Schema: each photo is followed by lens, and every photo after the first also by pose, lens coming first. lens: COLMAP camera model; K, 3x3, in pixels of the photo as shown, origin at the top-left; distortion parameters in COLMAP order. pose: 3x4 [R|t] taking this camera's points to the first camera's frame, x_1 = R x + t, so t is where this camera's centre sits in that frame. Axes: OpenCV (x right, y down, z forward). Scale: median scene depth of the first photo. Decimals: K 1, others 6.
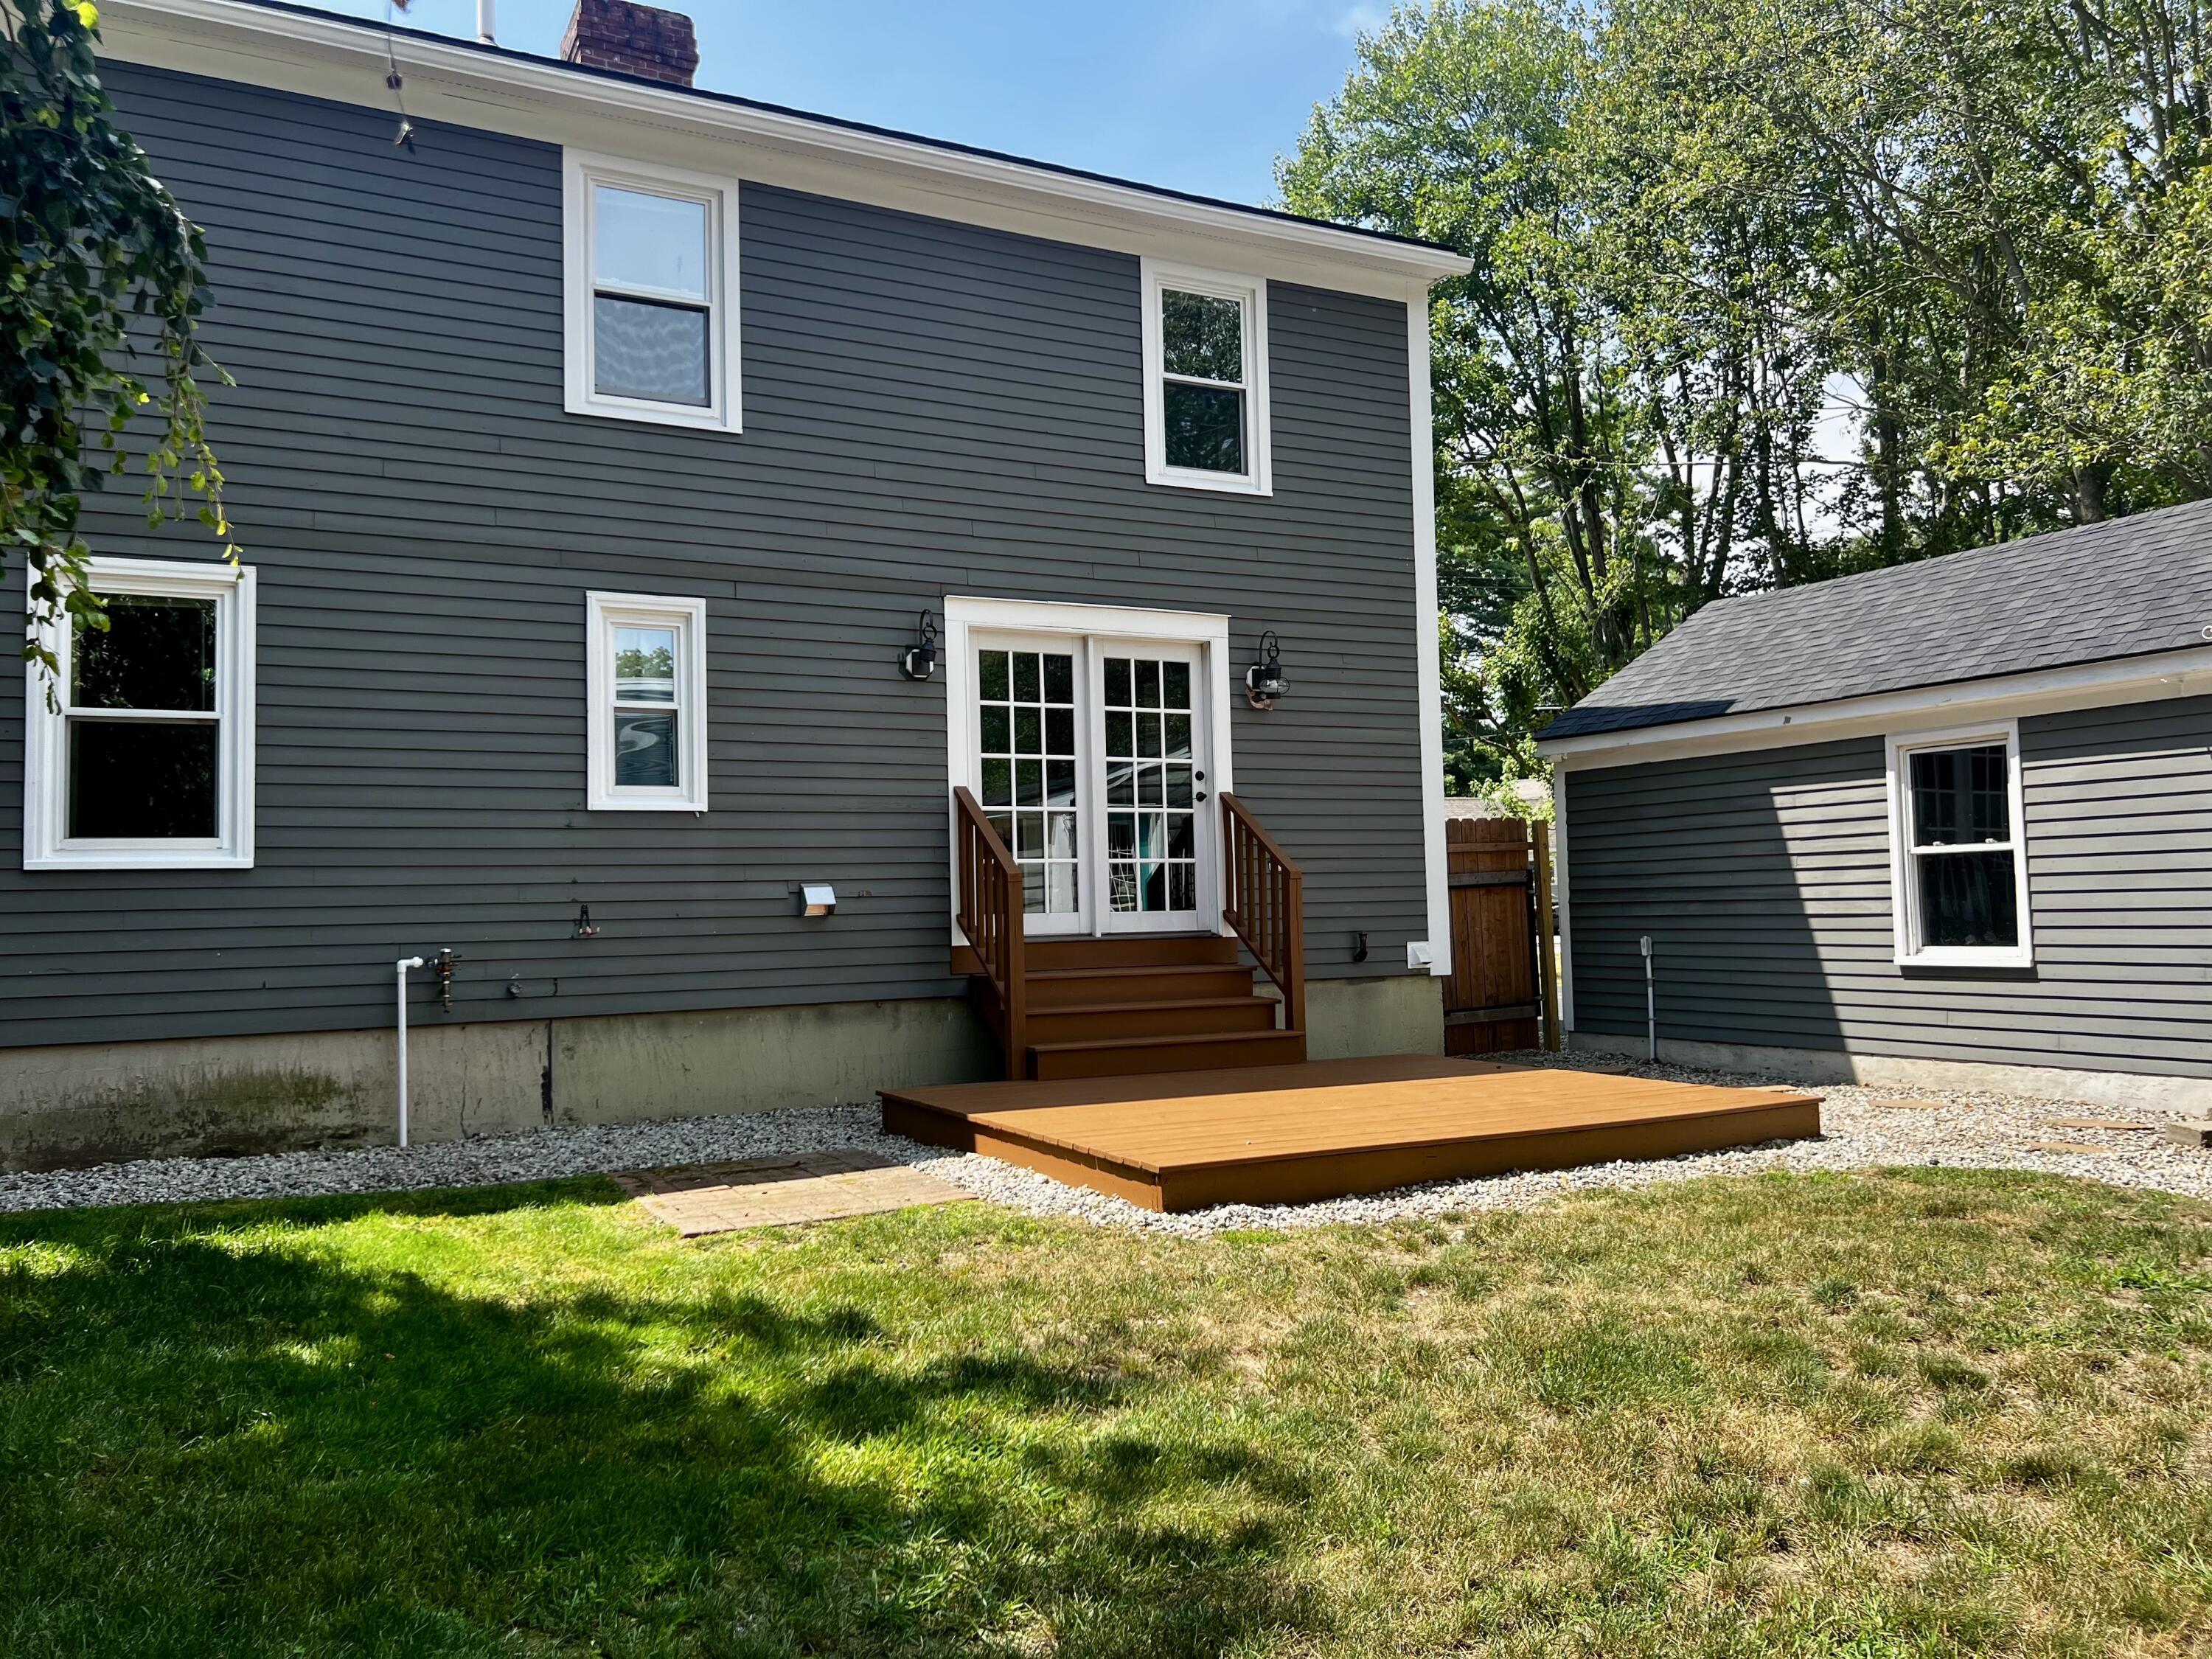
lens RADIAL K [[1653.4, 0, 1103.1], [0, 1653.4, 824.2], [0, 0, 1]] dist [0.086767, -0.112995]
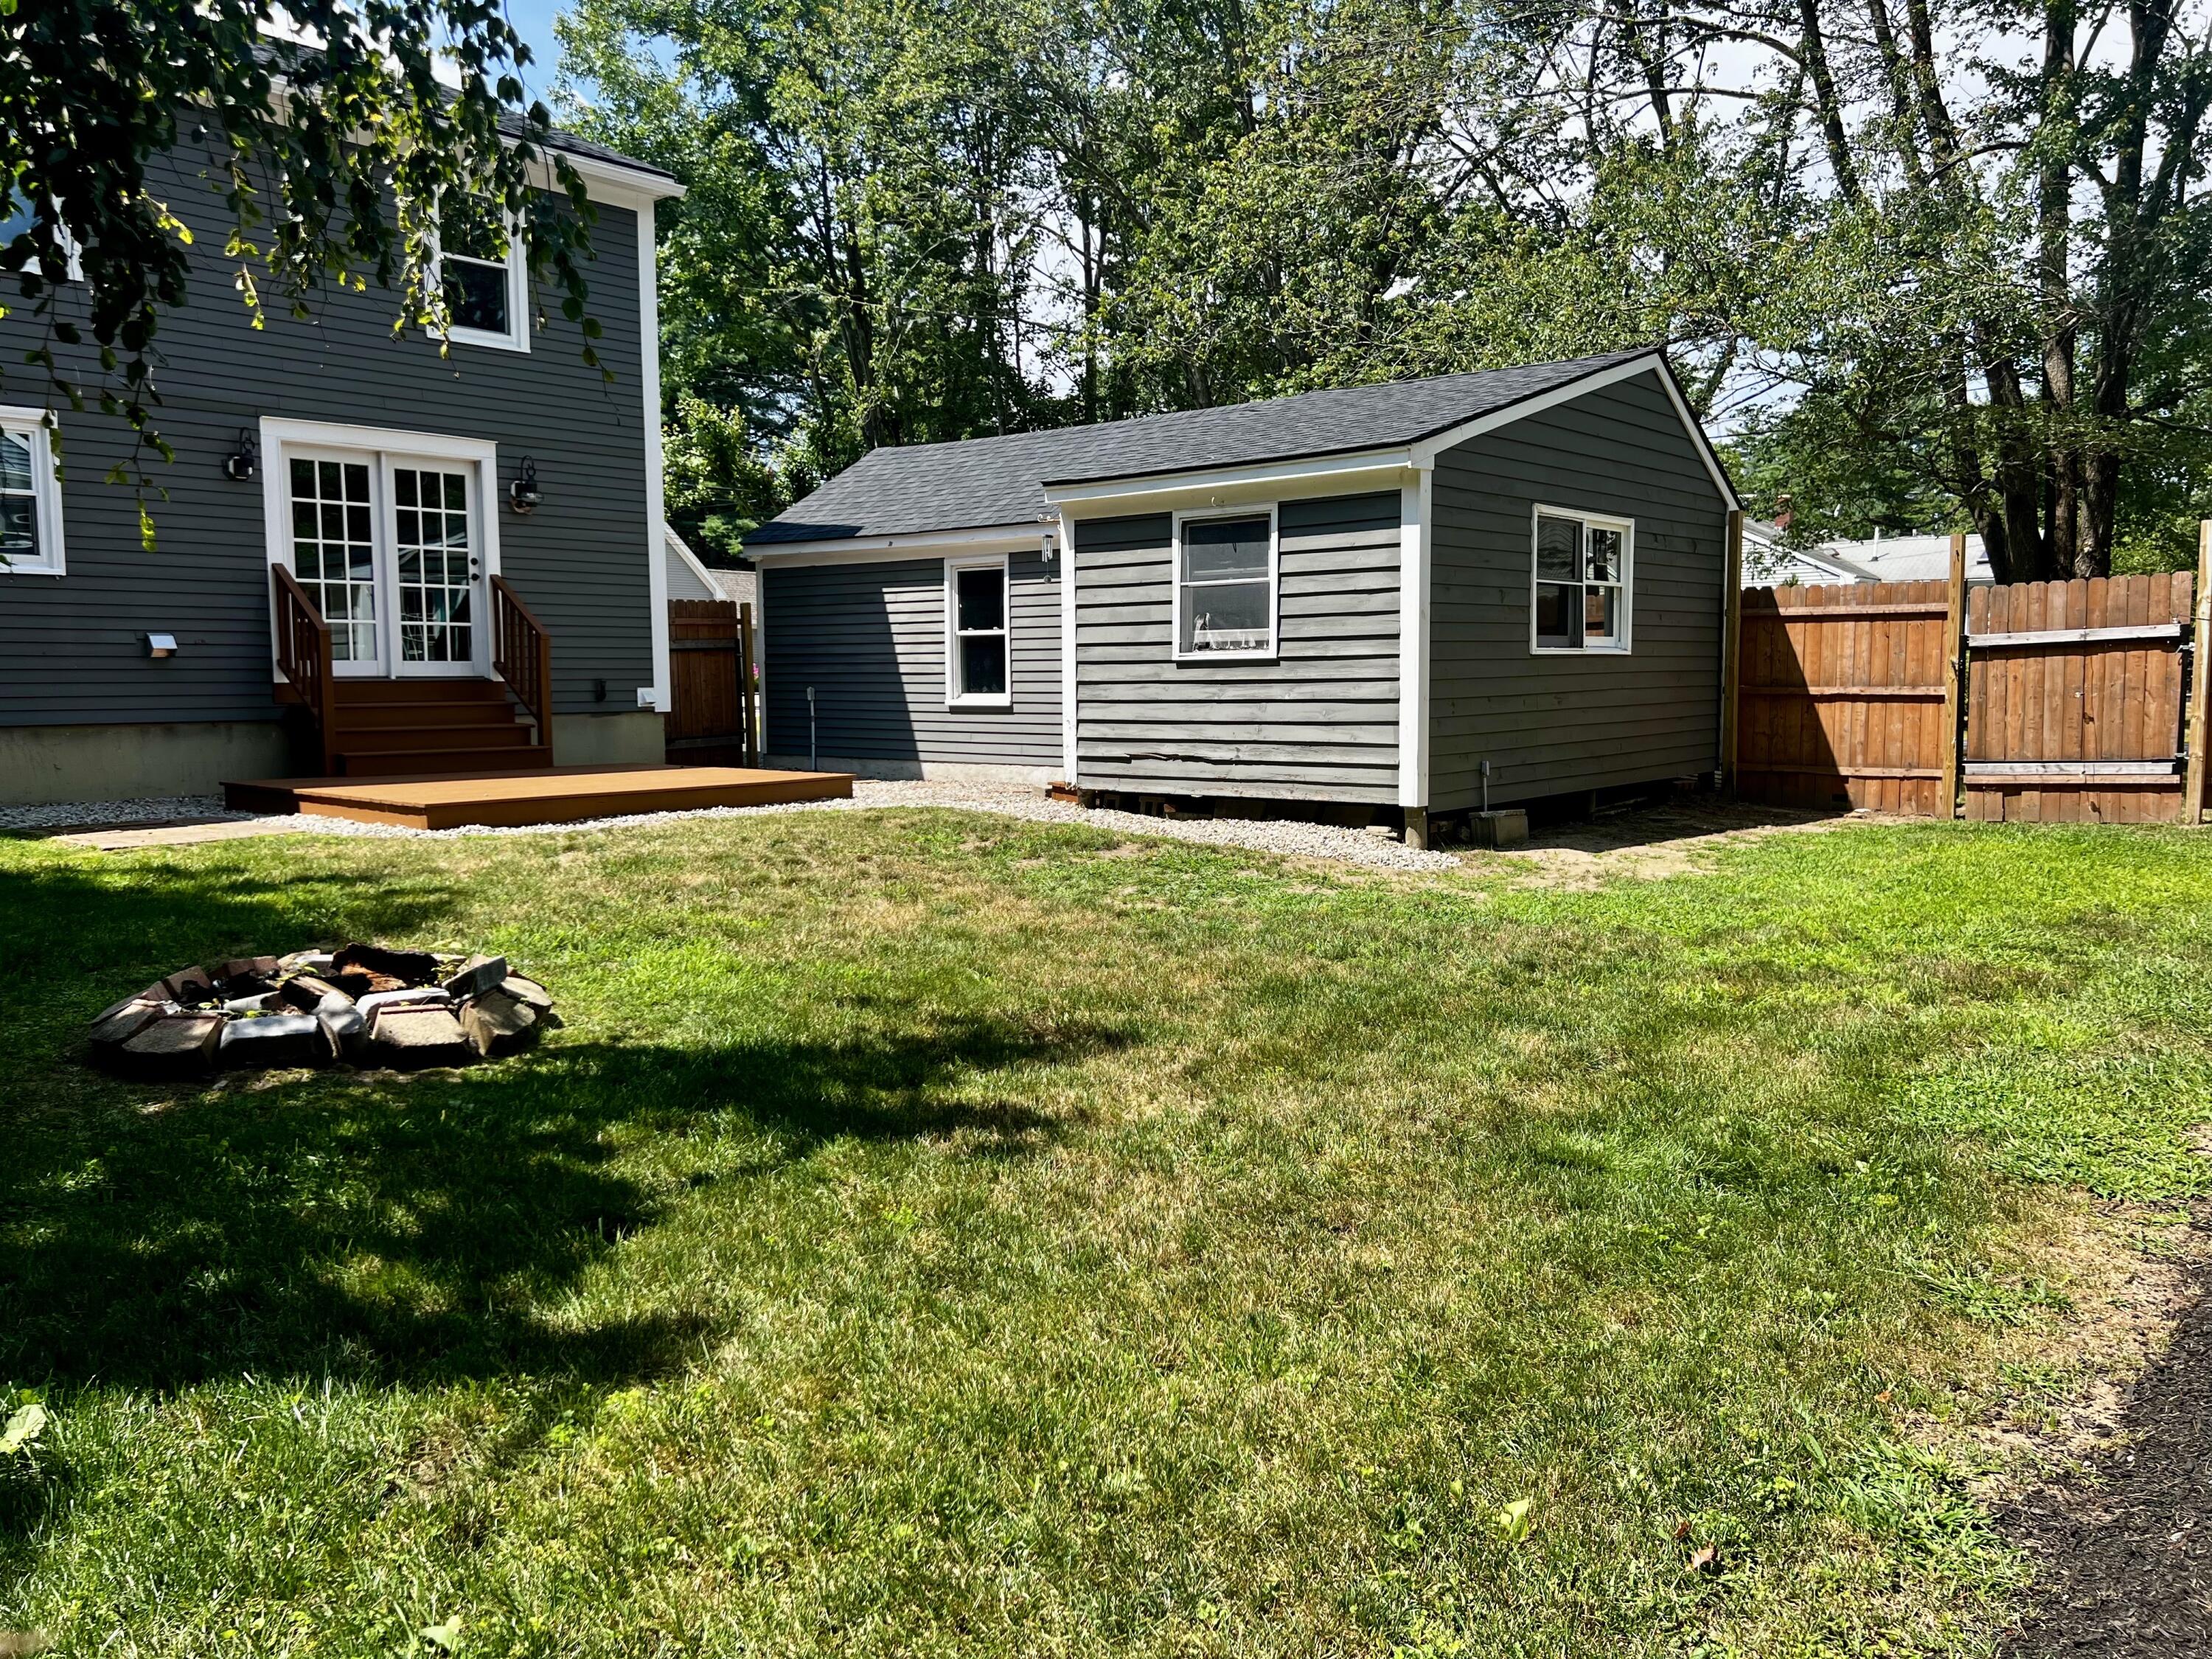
lens RADIAL K [[1653.4, 0, 1103.1], [0, 1653.4, 824.2], [0, 0, 1]] dist [0.086767, -0.112995]
pose [[0.927180, -0.016035, 0.374273, 0.020665], [-0.035149, 0.990952, 0.129529, -0.012365], [-0.372964, -0.133253, 0.918227, -0.503838]]
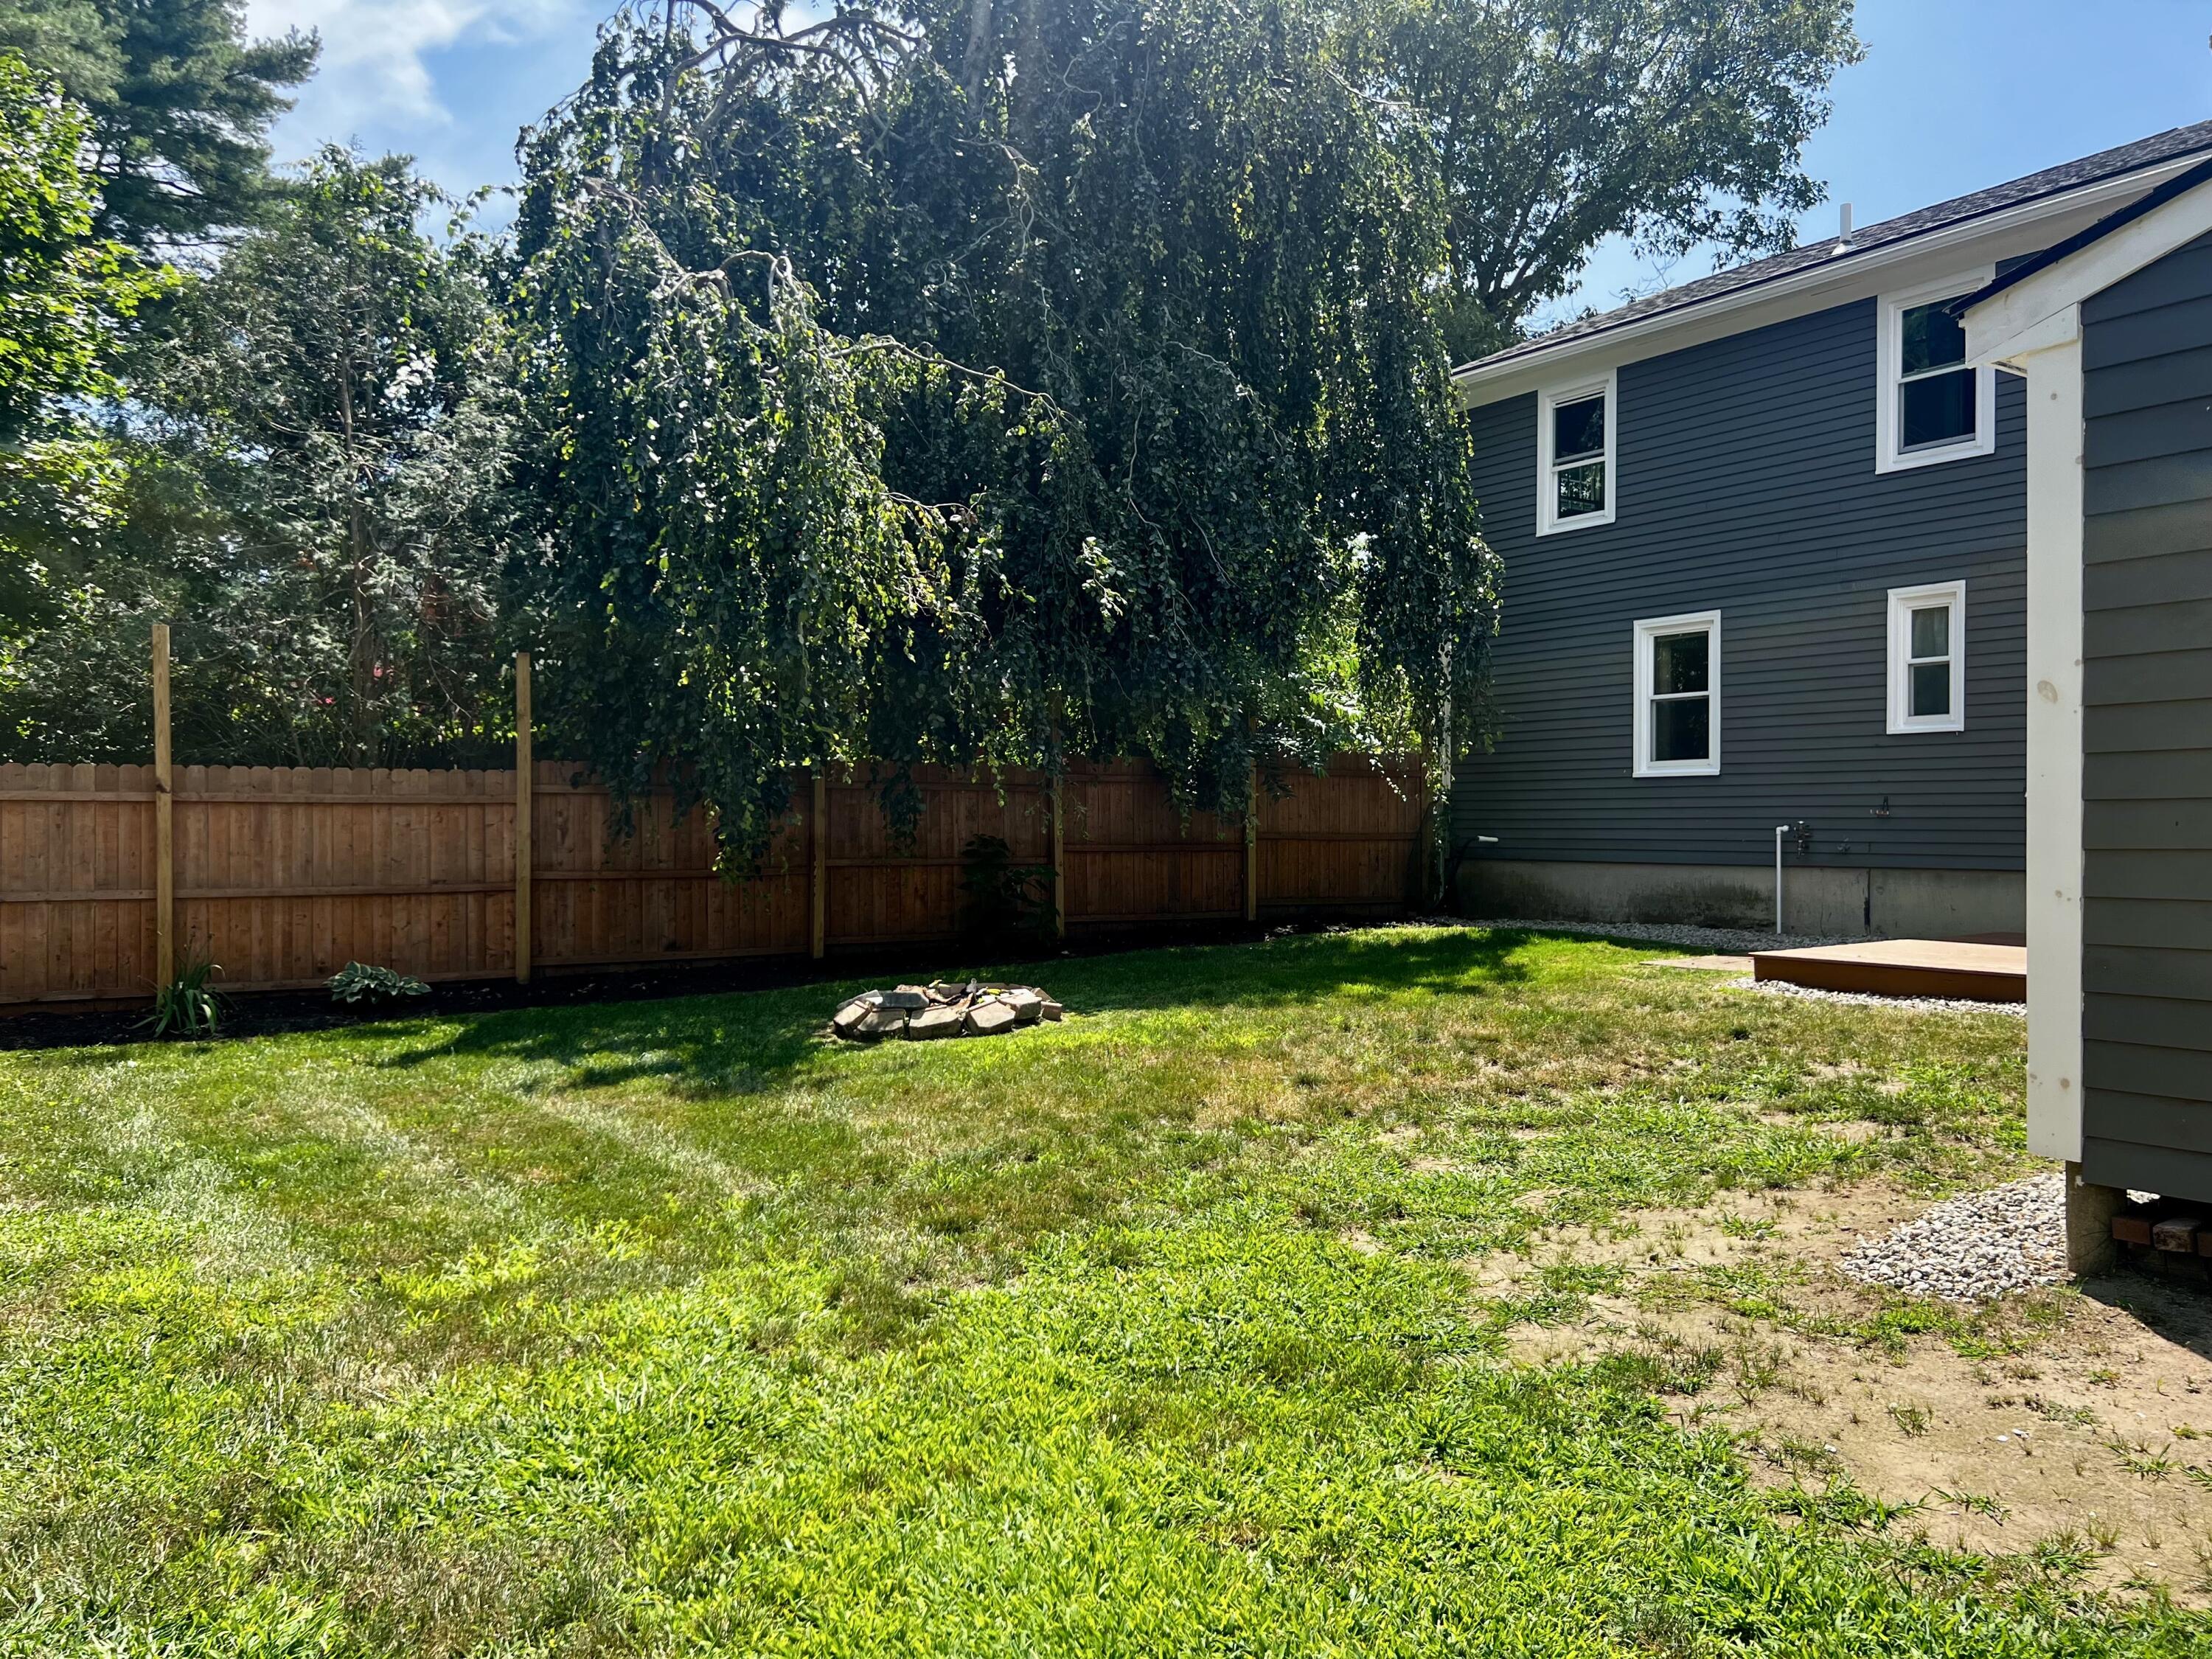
lens RADIAL K [[1653.4, 0, 1103.1], [0, 1653.4, 824.2], [0, 0, 1]] dist [0.086767, -0.112995]
pose [[0.134141, 0.025013, -0.990647, 0.976089], [0.050700, 0.998199, 0.032069, -0.010346], [0.989664, -0.054528, 0.132631, 0.064427]]
